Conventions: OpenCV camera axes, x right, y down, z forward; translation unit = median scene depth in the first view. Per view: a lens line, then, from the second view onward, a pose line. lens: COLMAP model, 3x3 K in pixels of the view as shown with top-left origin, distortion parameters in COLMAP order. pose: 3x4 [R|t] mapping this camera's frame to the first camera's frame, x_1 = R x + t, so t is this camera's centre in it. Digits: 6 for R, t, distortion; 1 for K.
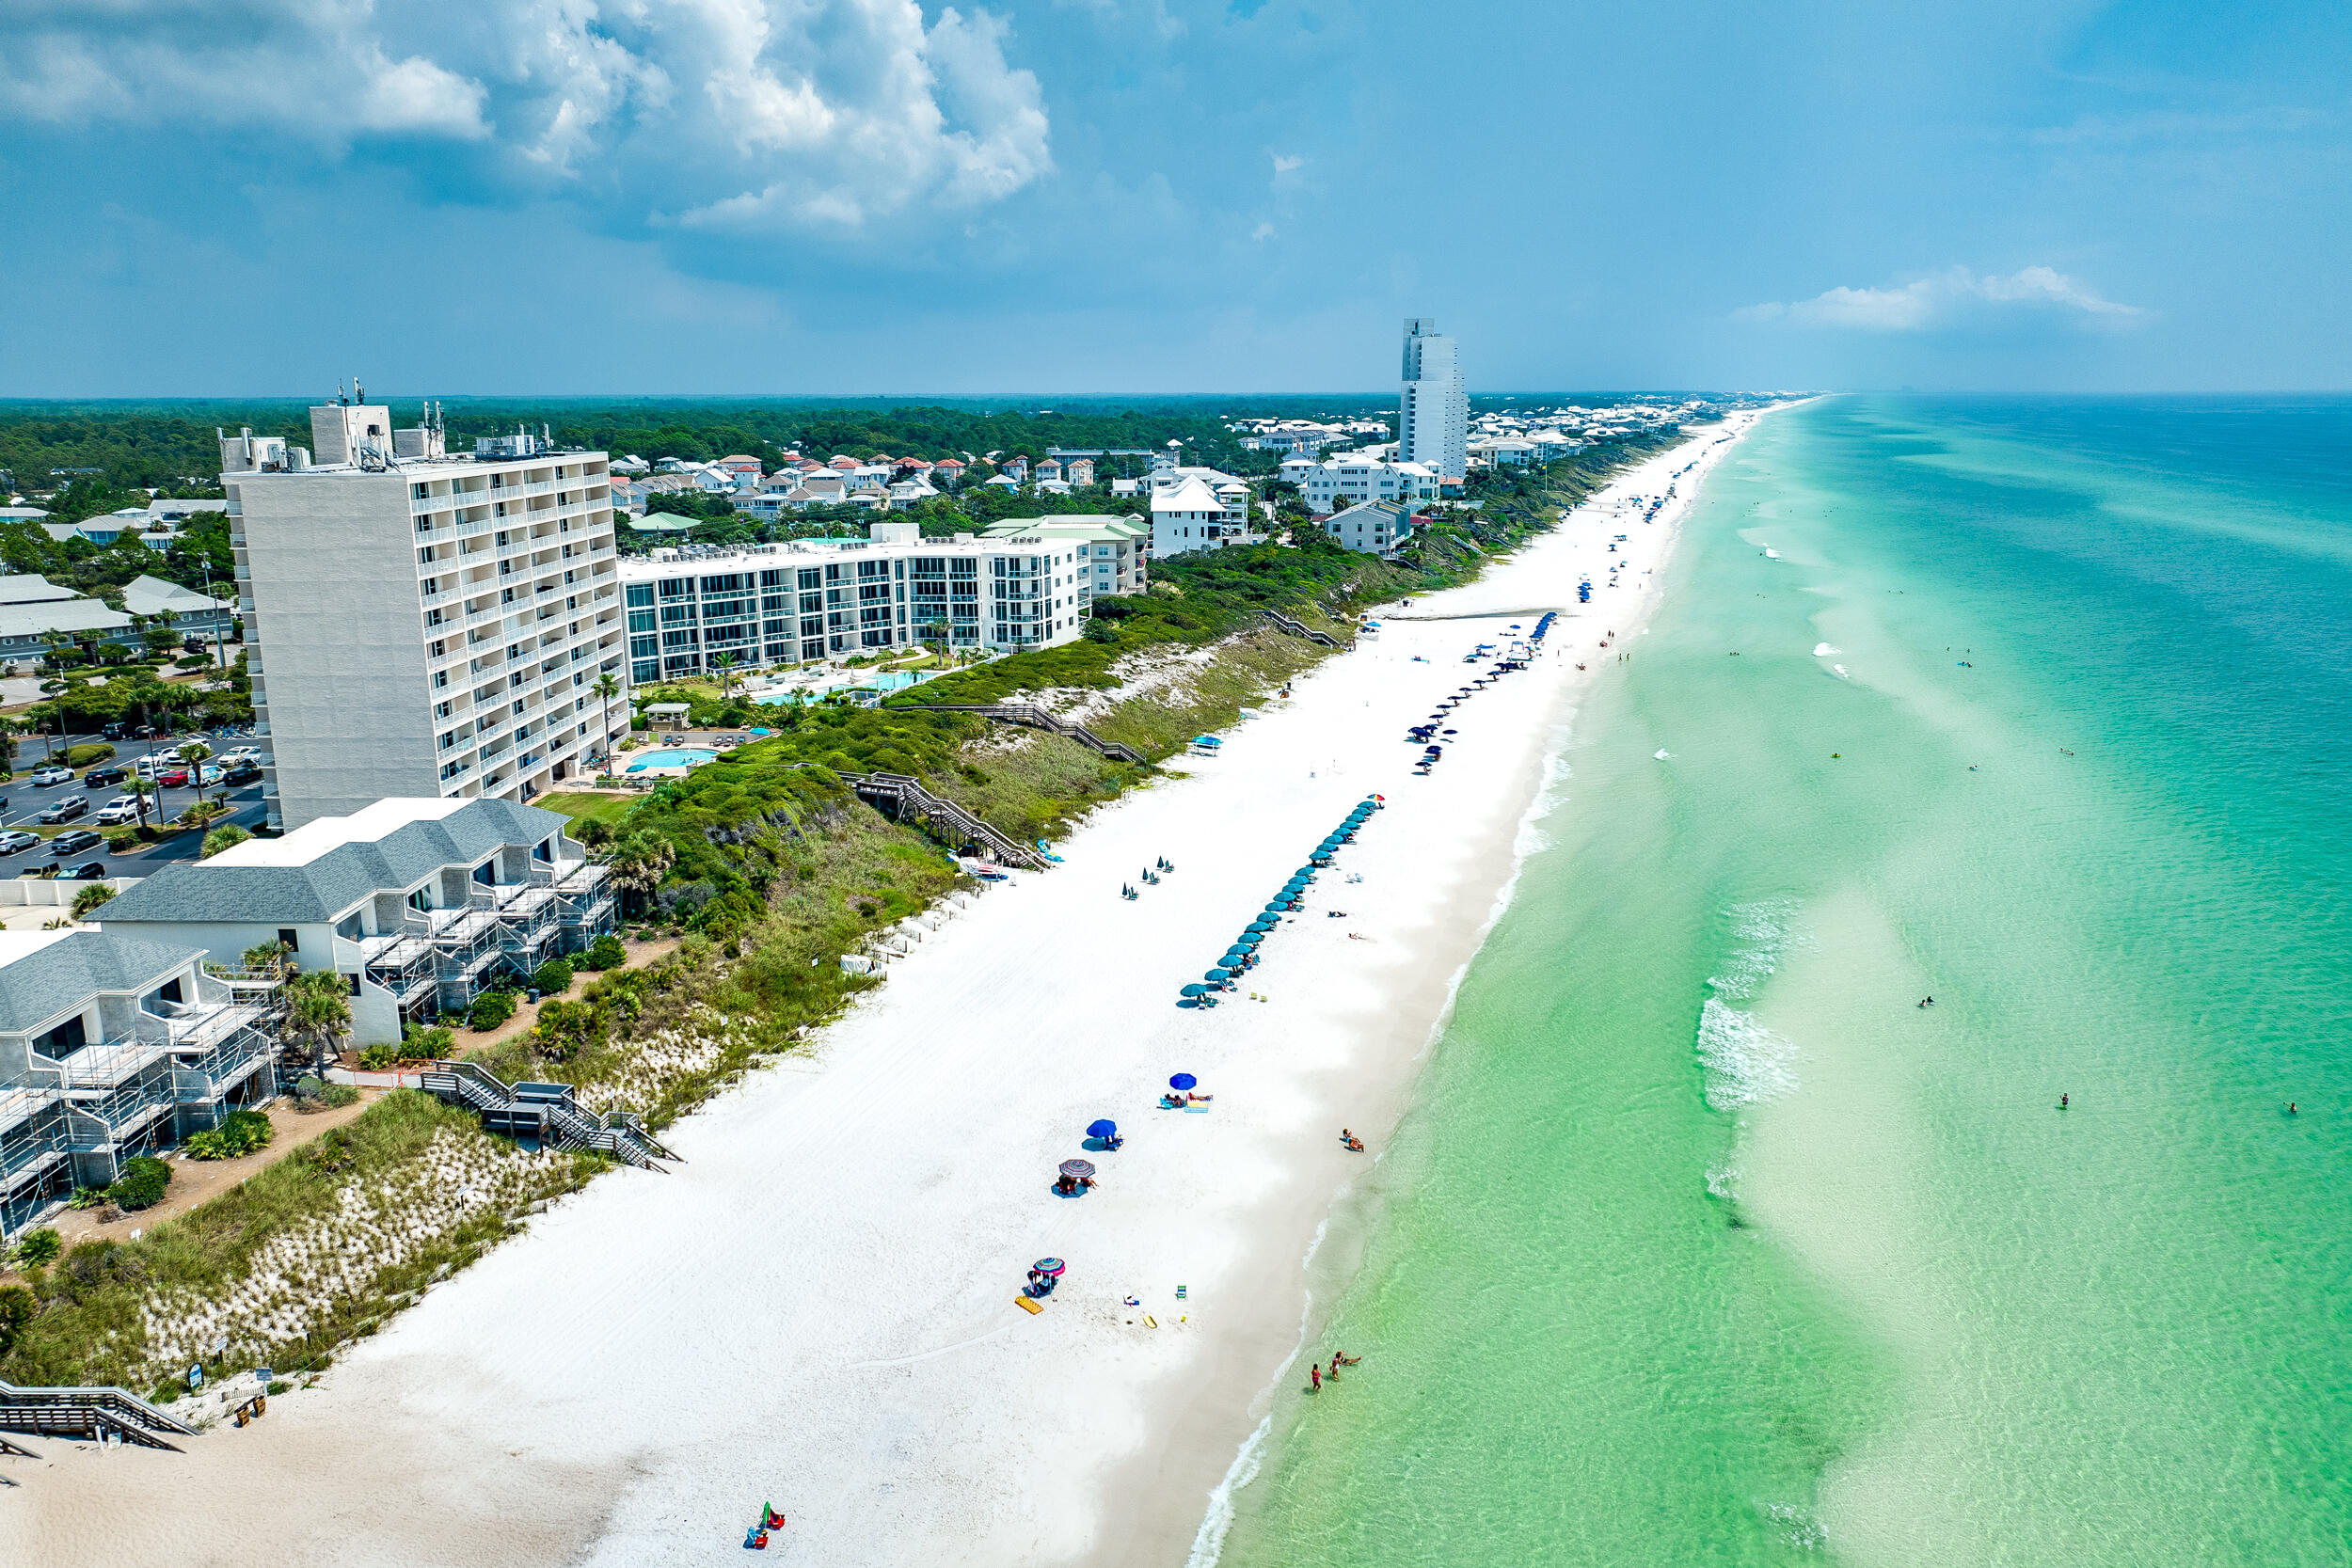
lens RADIAL K [[1554.7, 0, 1187.0], [0, 1554.7, 834.9], [0, 0, 1]] dist [-0.022500, 0.002838]
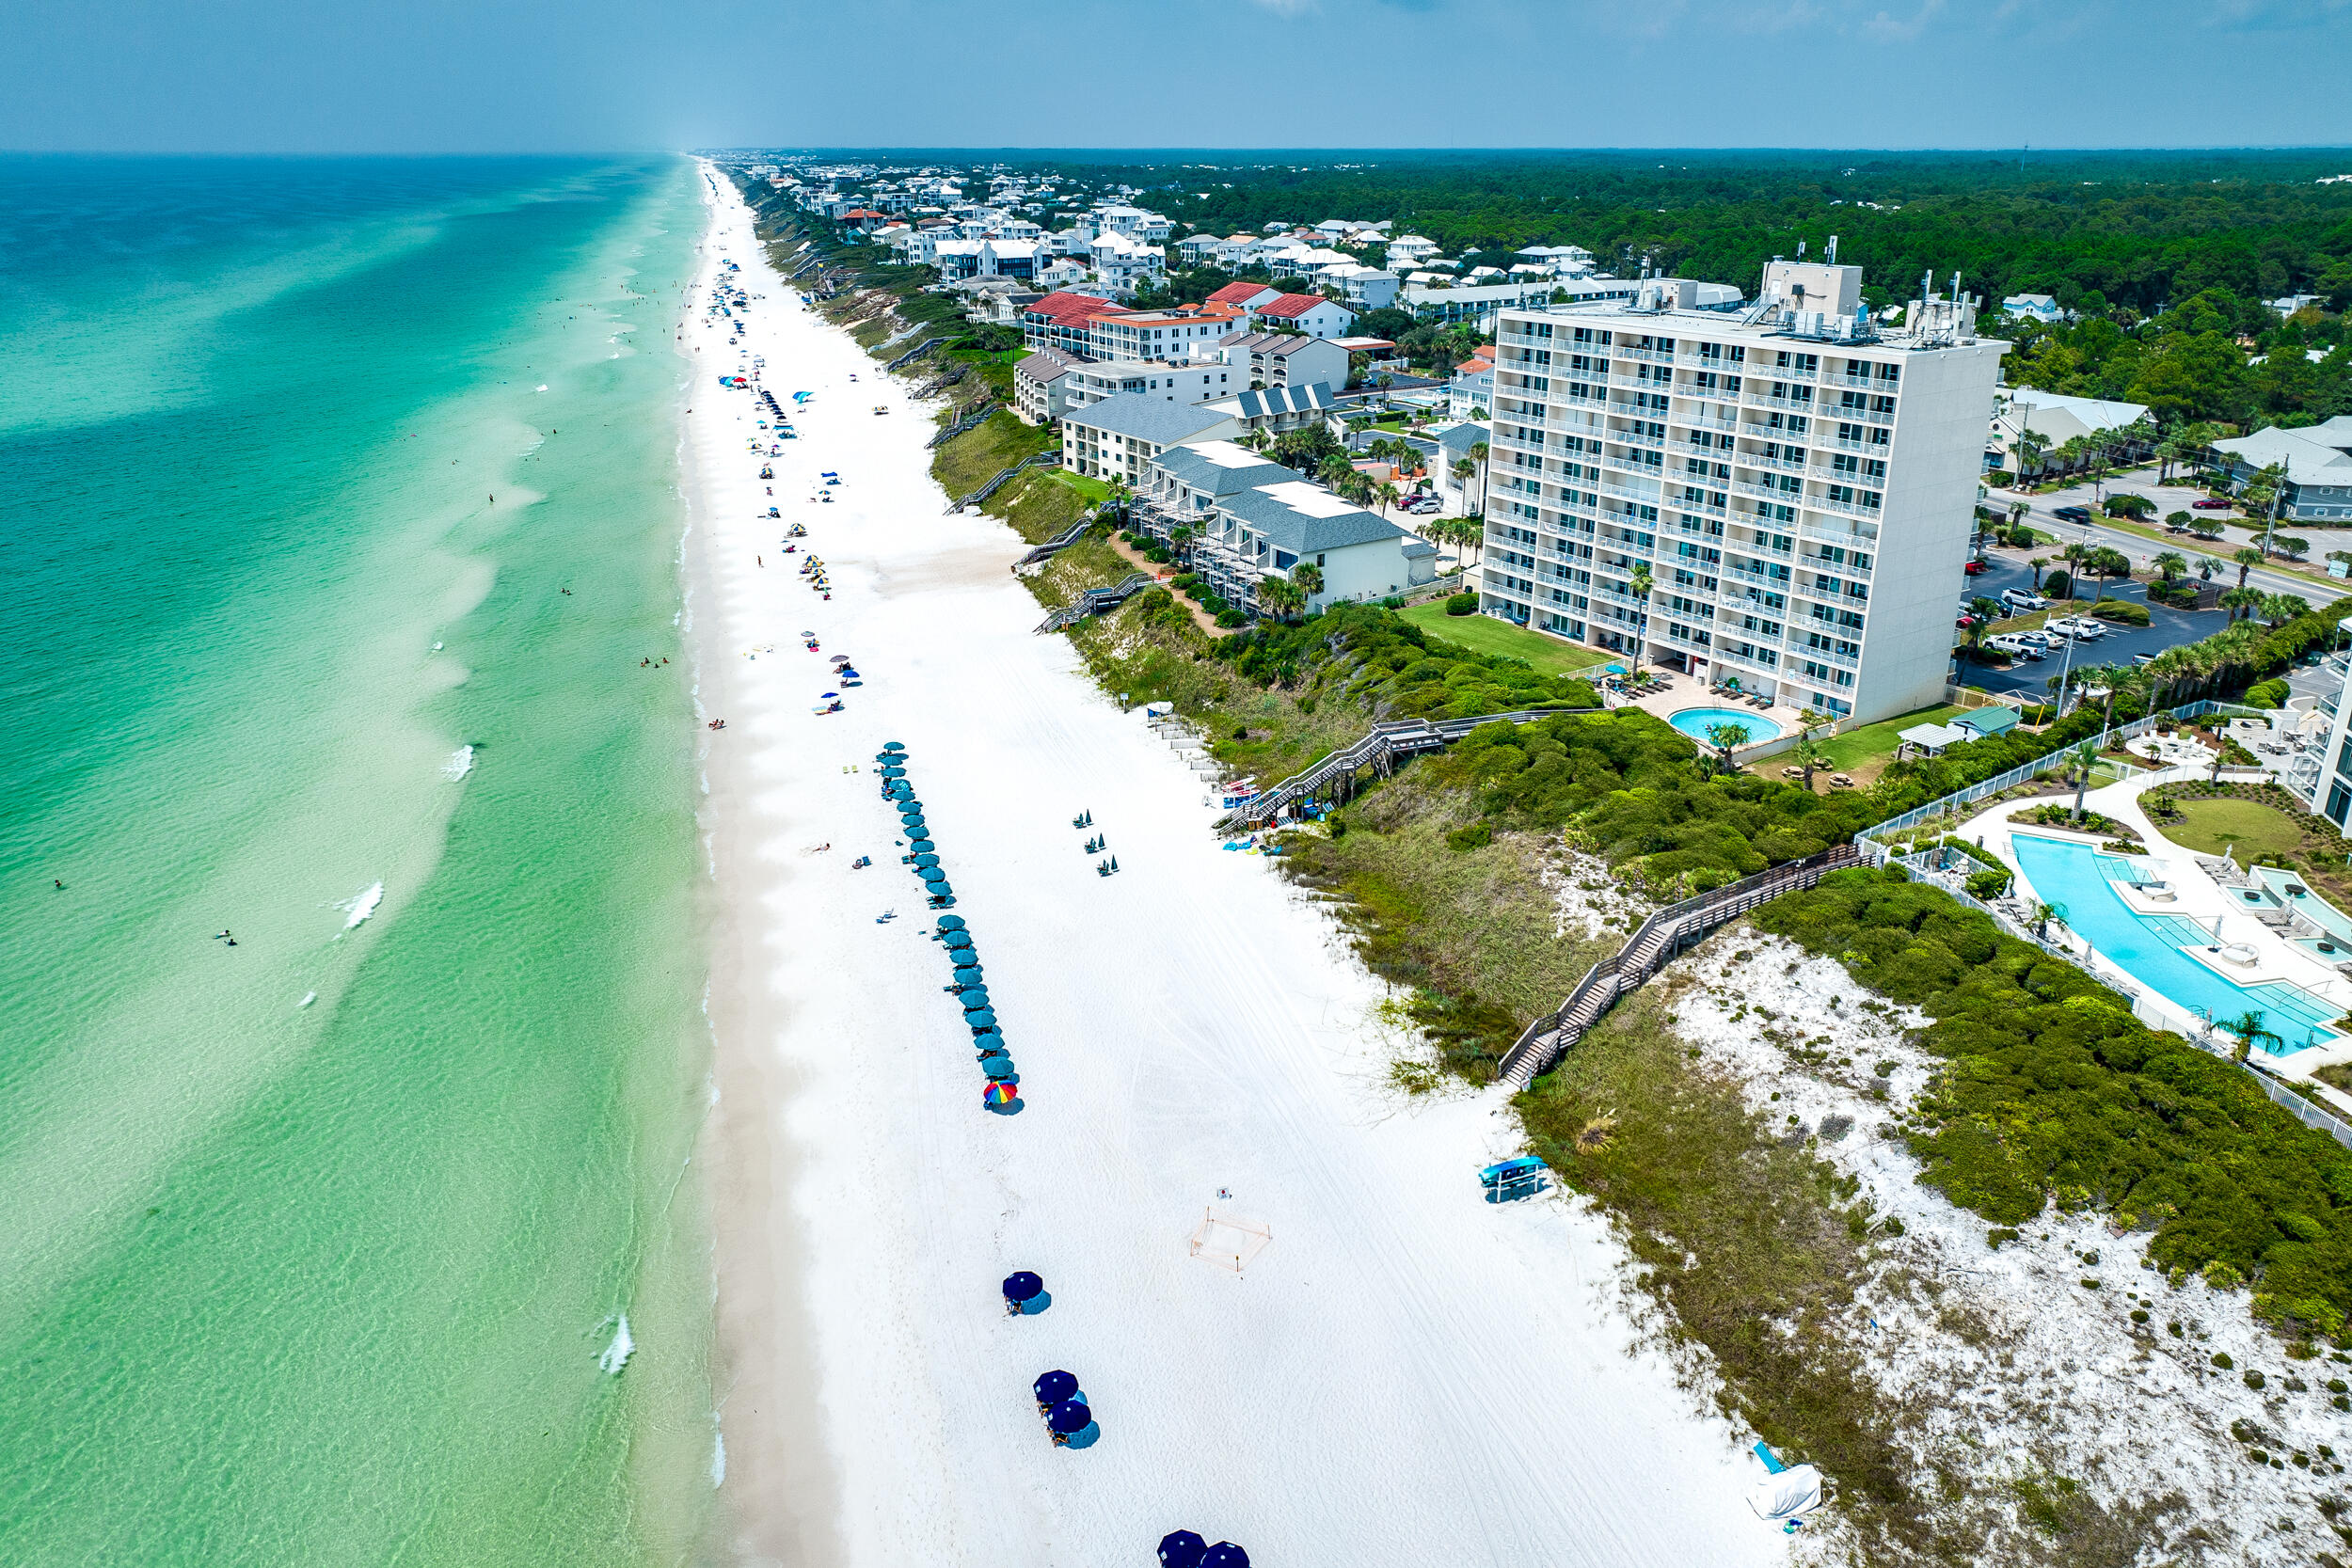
lens RADIAL K [[1635.1, 0, 1181.3], [0, 1635.1, 730.8], [0, 0, 1]] dist [-0.005913, 0.006084]
pose [[-0.824002, 0.195716, -0.531711, 0.397408], [-0.149264, 0.830308, 0.536944, -0.507242], [0.546572, 0.521808, -0.654962, 1.537773]]
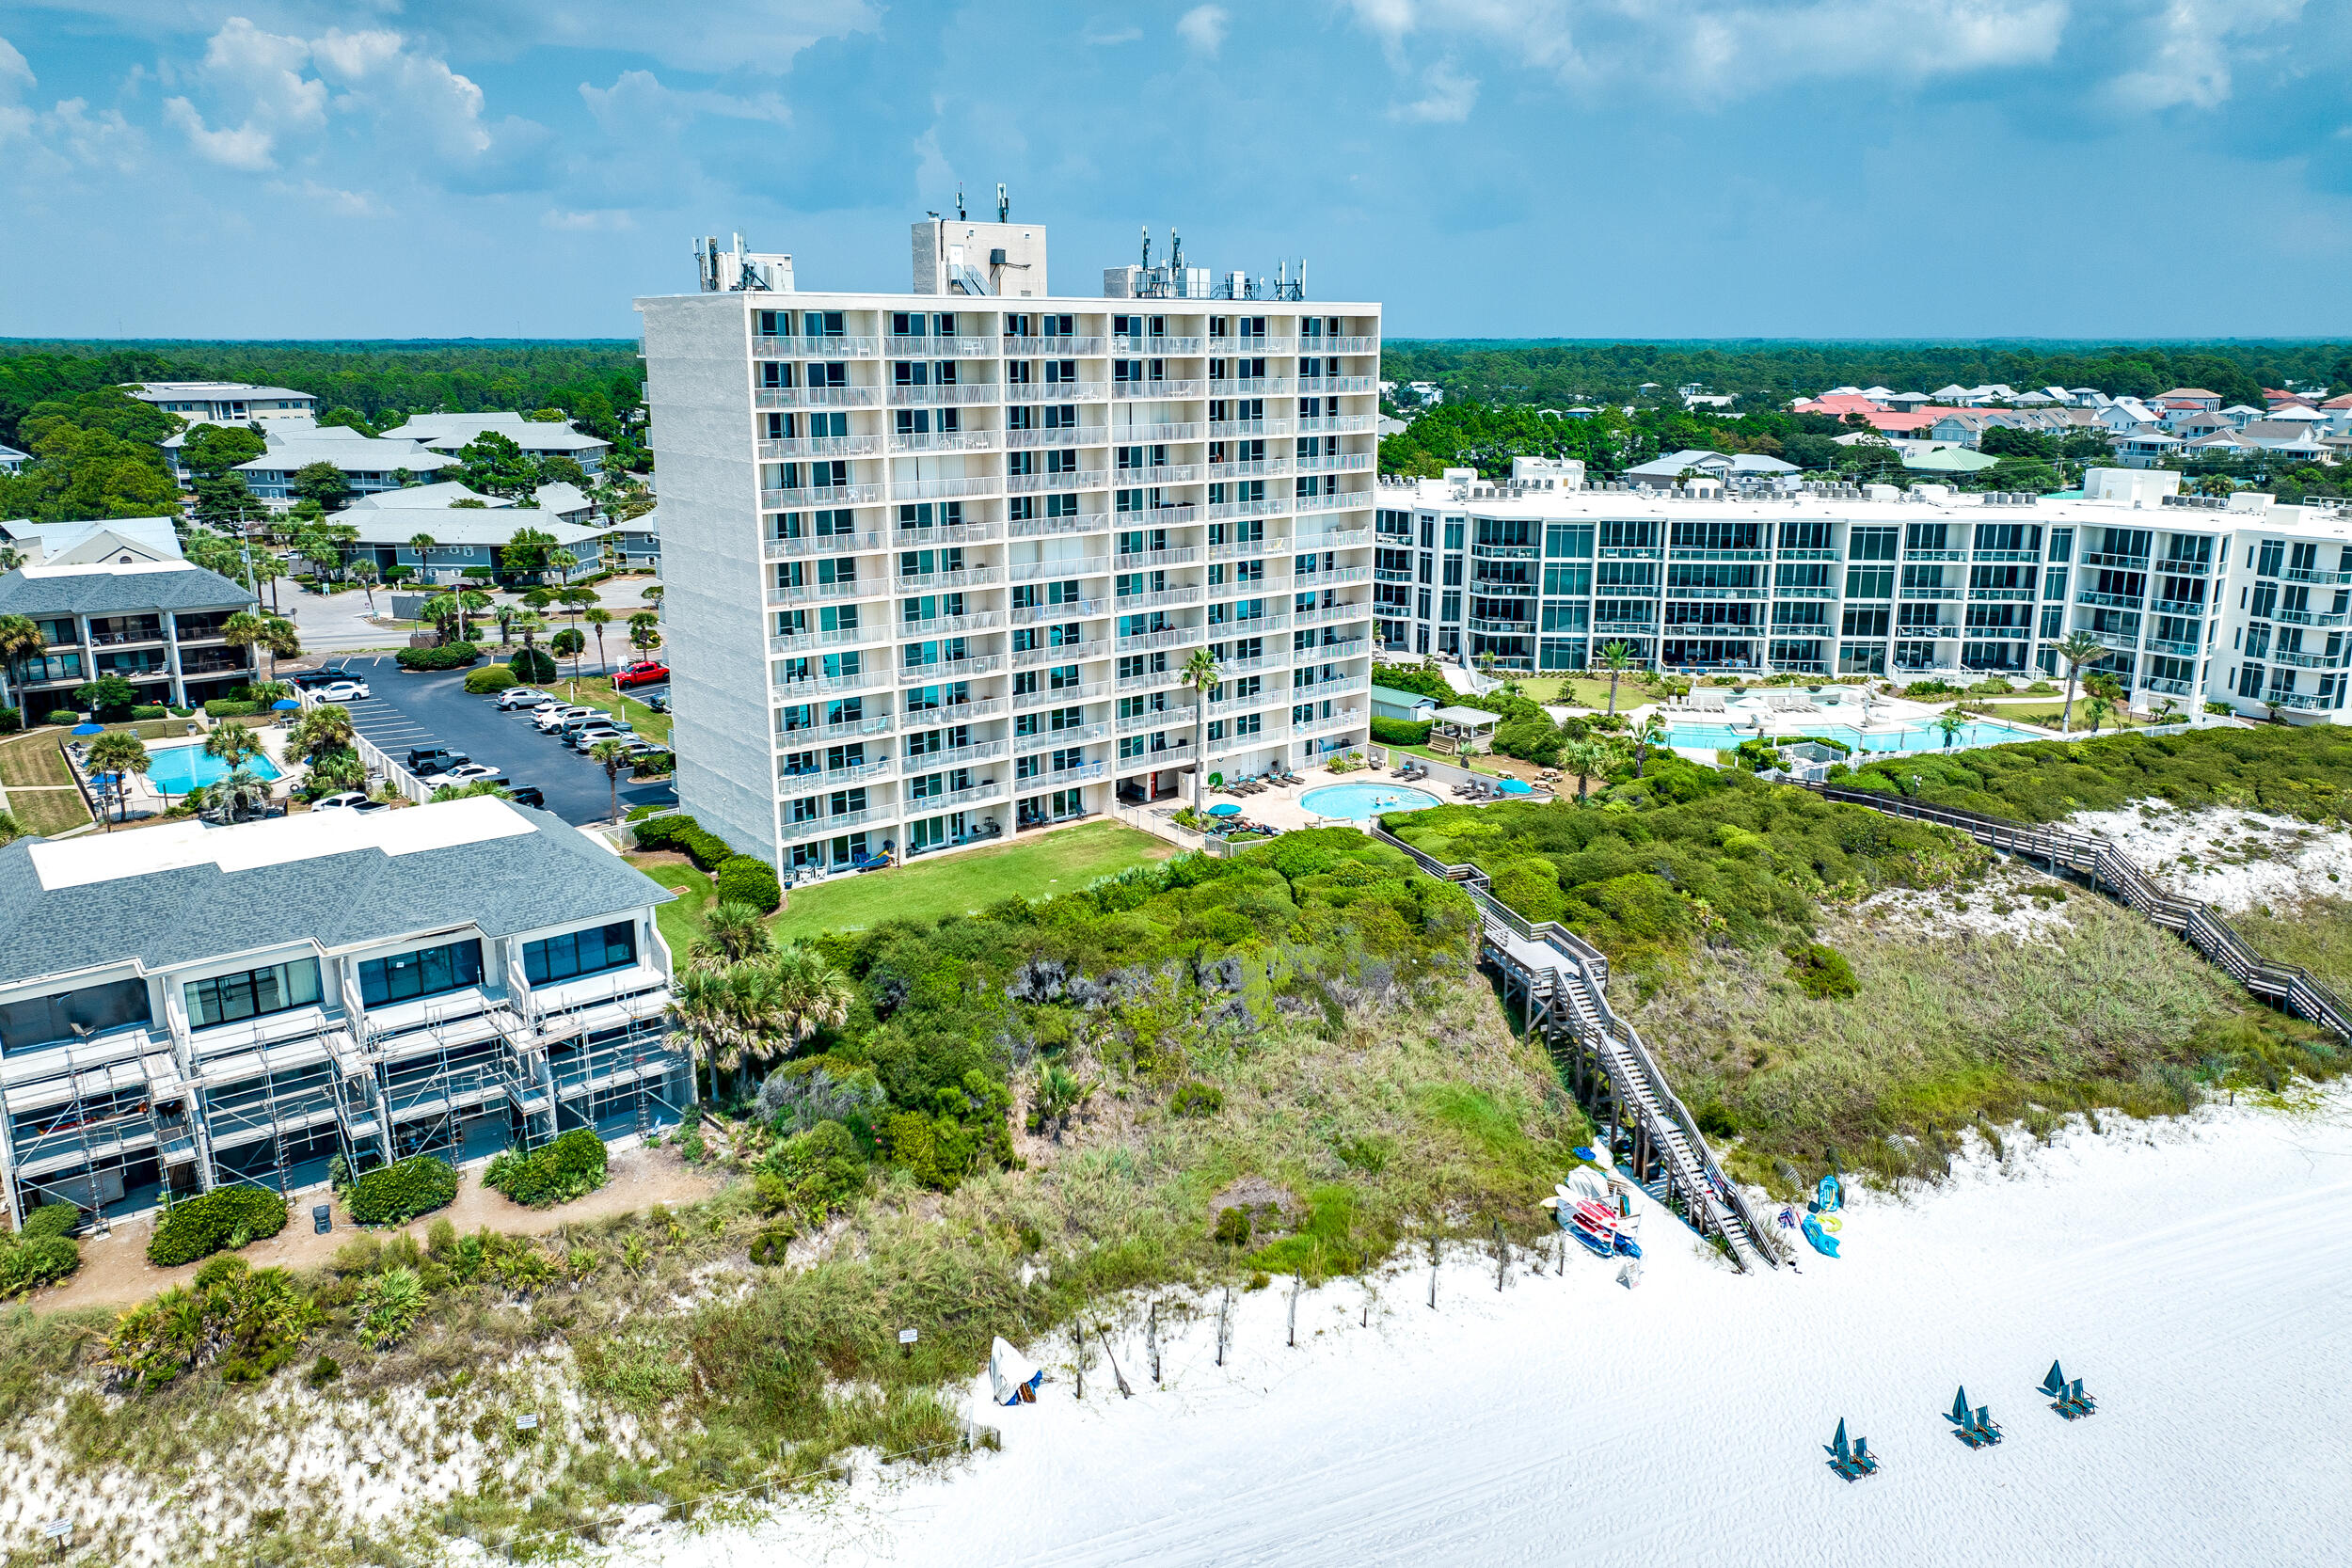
lens RADIAL K [[1635.1, 0, 1181.3], [0, 1635.1, 730.8], [0, 0, 1]] dist [-0.005913, 0.006084]
pose [[0.634930, 0.180697, -0.751141, 0.112534], [-0.209388, 0.976121, 0.057826, -0.108441], [0.743653, 0.120565, 0.657604, 0.570996]]
